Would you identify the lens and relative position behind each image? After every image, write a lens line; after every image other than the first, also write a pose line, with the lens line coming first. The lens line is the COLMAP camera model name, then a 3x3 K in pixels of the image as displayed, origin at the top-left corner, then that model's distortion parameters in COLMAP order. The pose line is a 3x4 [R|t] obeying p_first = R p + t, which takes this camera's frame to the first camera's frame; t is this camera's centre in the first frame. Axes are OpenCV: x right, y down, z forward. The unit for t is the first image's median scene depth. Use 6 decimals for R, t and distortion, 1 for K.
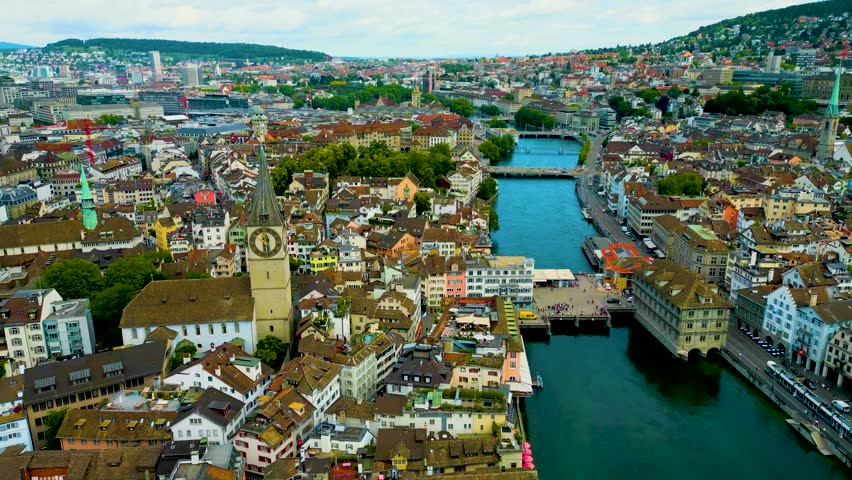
lens RADIAL K [[621.0, 0, 430.7], [0, 621.0, 237.4], [0, 0, 1]] dist [0.093662, -0.107340]
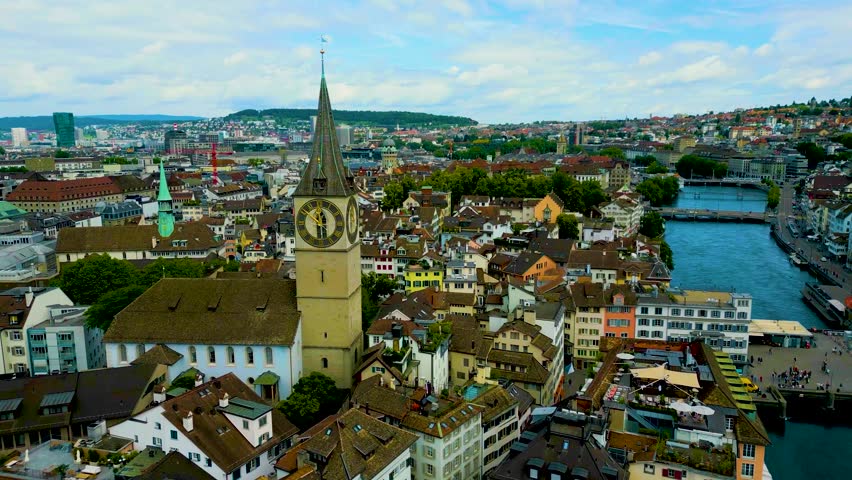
lens RADIAL K [[621.0, 0, 430.7], [0, 621.0, 237.4], [0, 0, 1]] dist [0.093662, -0.107340]
pose [[0.974466, 0.032352, -0.222194, -0.007871], [-0.055716, 0.993456, -0.099700, 0.049492], [0.217514, 0.109534, 0.969892, 0.255187]]
